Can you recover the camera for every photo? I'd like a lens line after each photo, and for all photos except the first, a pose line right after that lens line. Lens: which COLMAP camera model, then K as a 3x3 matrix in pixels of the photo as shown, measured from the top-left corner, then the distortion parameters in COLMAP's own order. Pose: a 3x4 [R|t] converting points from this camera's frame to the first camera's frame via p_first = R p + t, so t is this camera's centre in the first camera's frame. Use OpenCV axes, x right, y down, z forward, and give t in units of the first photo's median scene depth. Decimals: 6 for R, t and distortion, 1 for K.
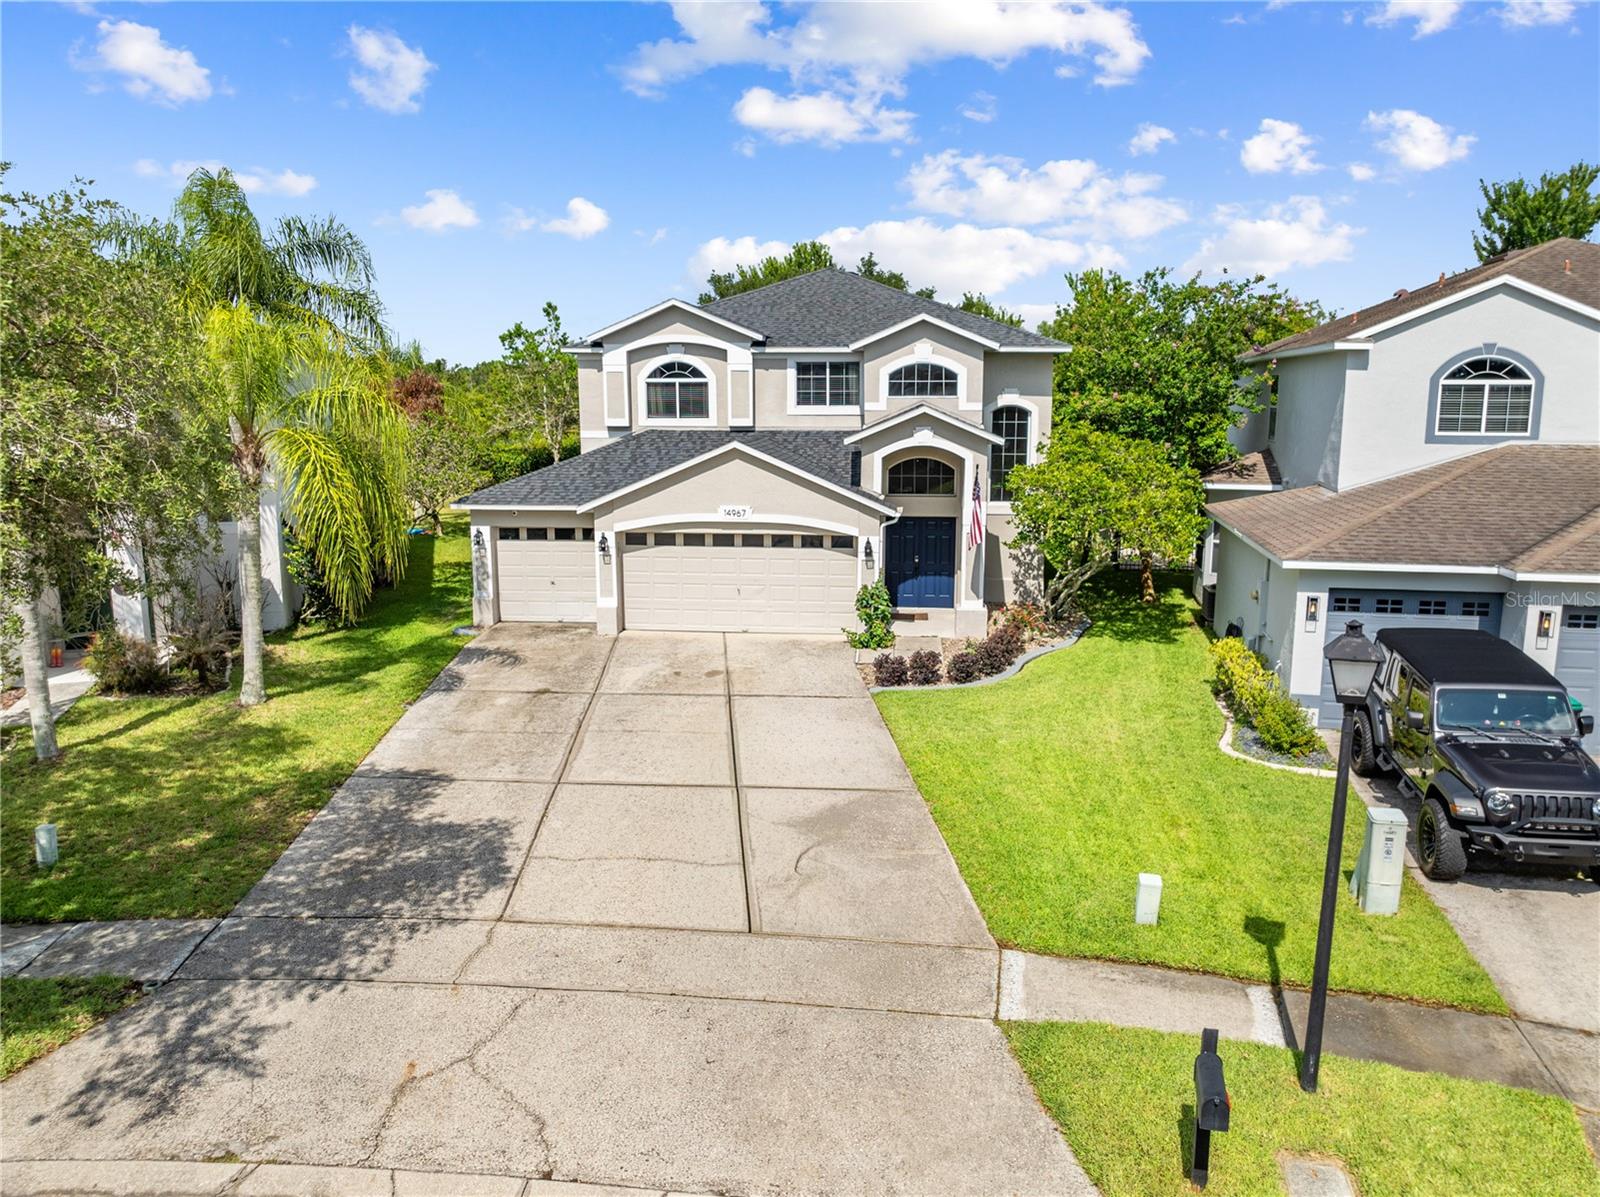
lens RADIAL K [[1124.9, 0, 806.9], [0, 1124.9, 599.7], [0, 0, 1]] dist [-0.040975, 0.011042]
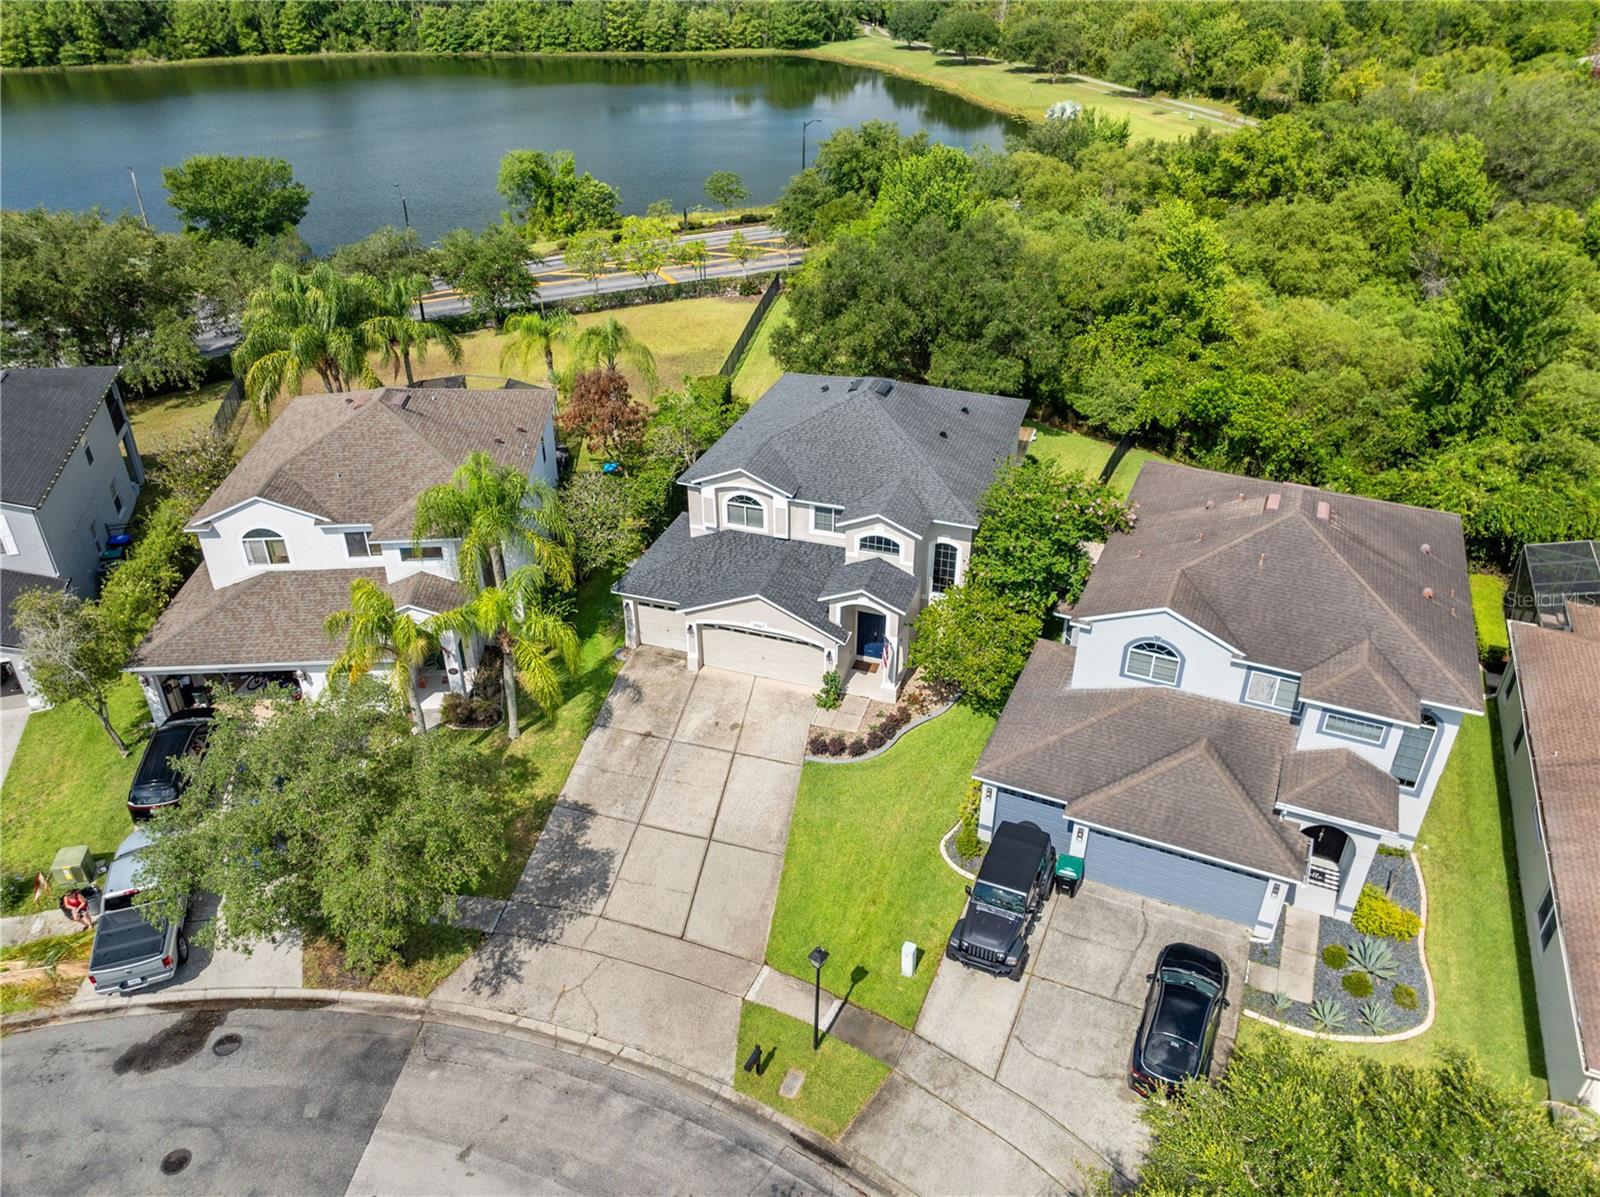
lens RADIAL K [[1124.9, 0, 806.3], [0, 1124.9, 595.7], [0, 0, 1]] dist [-0.040975, 0.011042]
pose [[0.975201, 0.115371, -0.188870, 0.347357], [-0.040483, 0.931972, 0.360262, -0.780155], [0.217585, -0.343682, 0.913531, -0.613964]]
